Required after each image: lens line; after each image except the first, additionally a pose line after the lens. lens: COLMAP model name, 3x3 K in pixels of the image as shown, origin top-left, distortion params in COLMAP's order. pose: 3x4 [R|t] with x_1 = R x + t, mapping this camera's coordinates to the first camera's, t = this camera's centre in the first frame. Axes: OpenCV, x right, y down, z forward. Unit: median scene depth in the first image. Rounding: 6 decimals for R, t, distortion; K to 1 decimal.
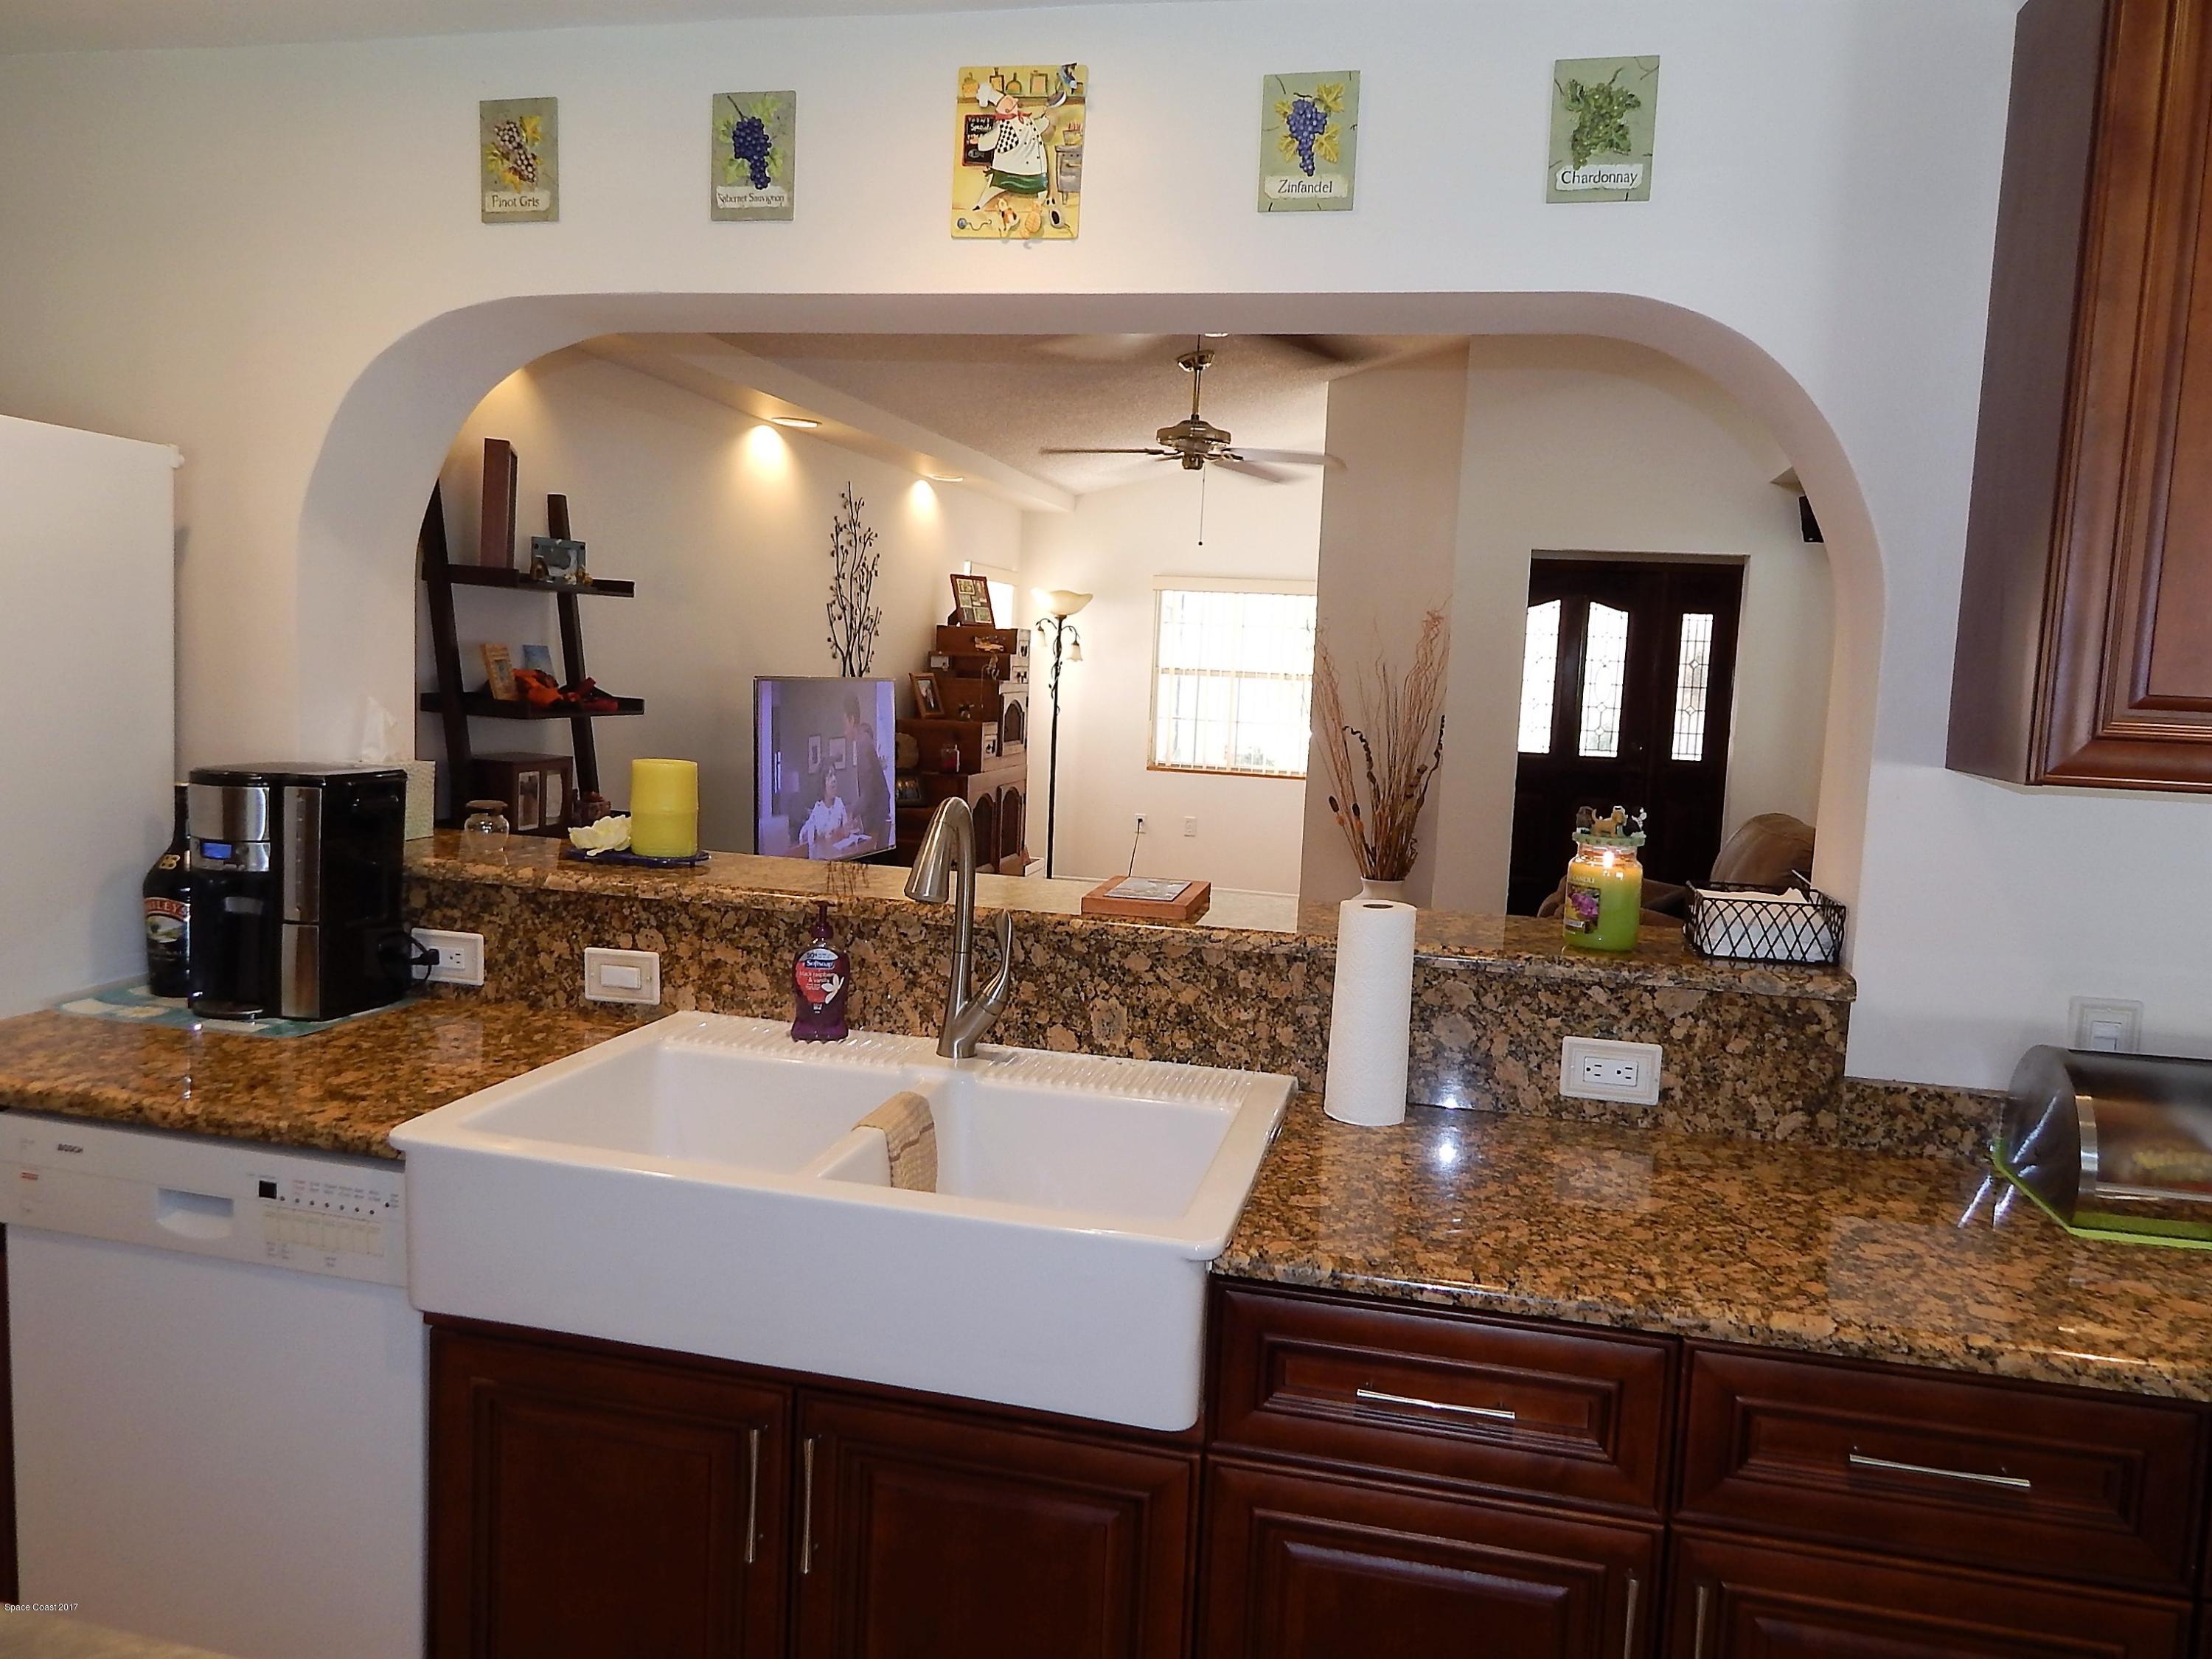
lens RADIAL K [[1436.6, 0, 1113.3], [0, 1436.6, 817.8], [0, 0, 1]] dist [0.000924, -0.000901]
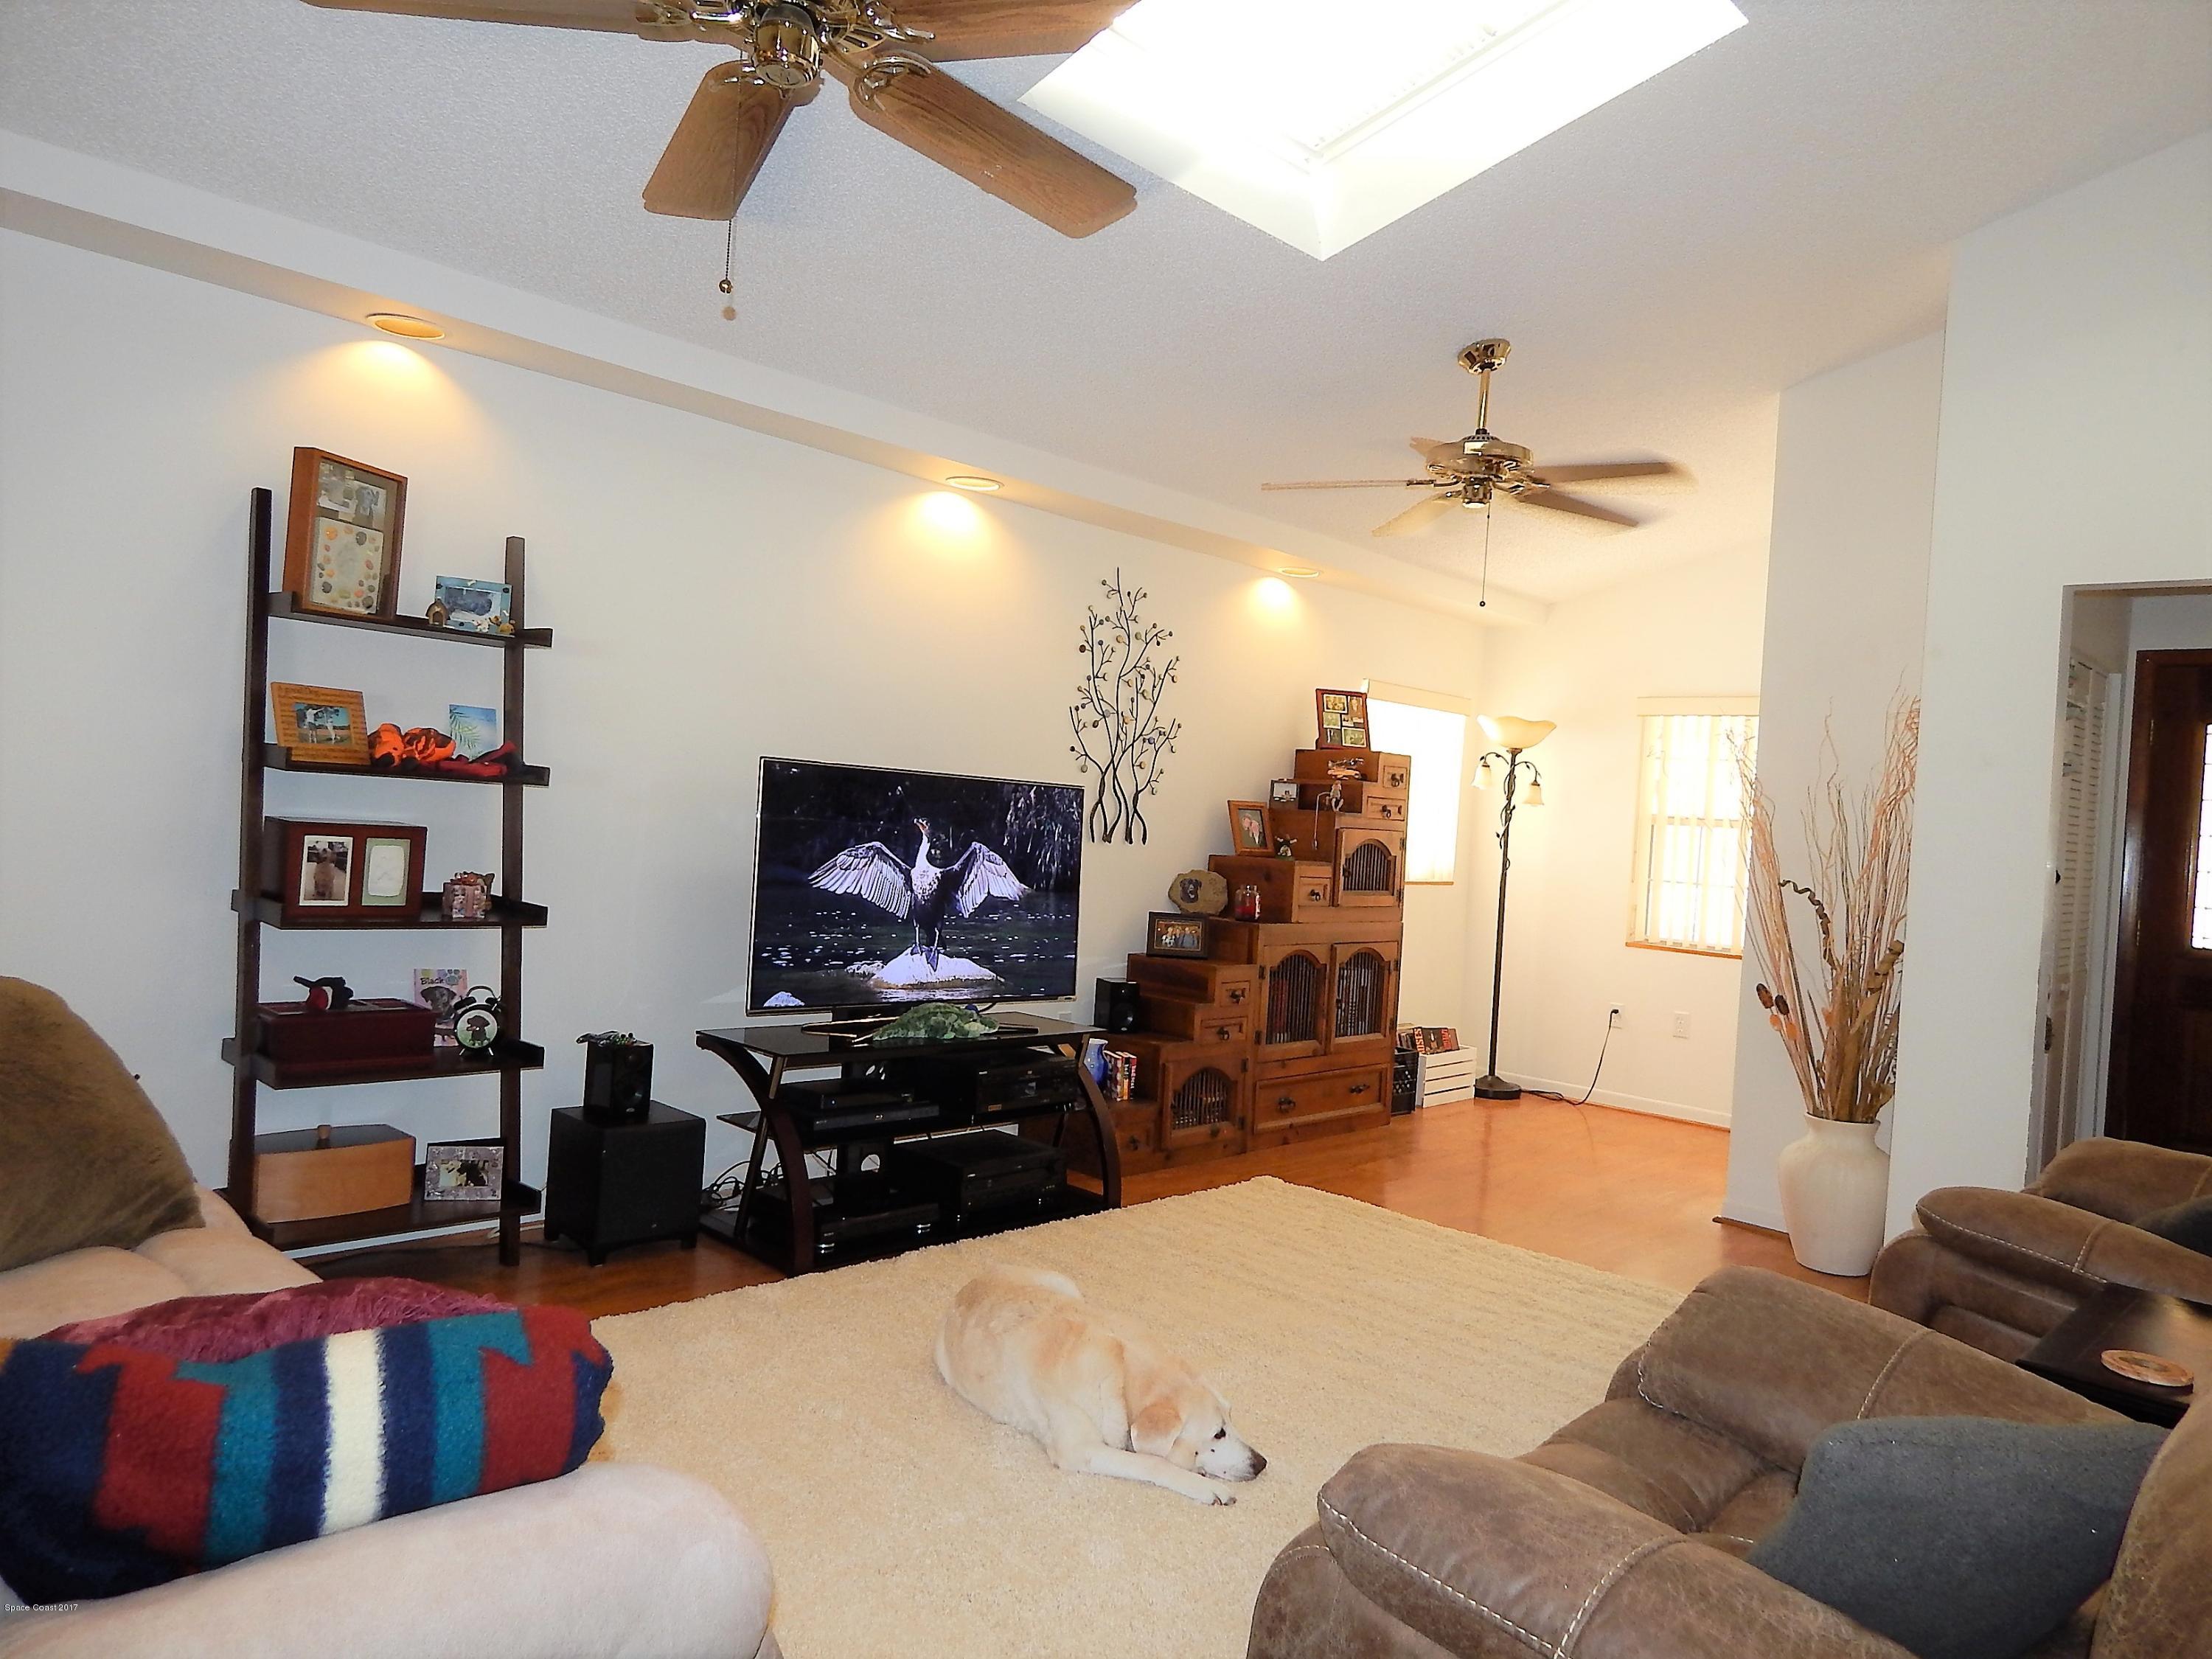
lens RADIAL K [[1436.6, 0, 1113.3], [0, 1436.6, 817.8], [0, 0, 1]] dist [0.000924, -0.000901]
pose [[0.869624, 0.012276, -0.493561, 0.206935], [-0.078459, 0.990423, -0.113605, 0.008454], [0.487440, 0.137518, 0.862259, 0.249896]]
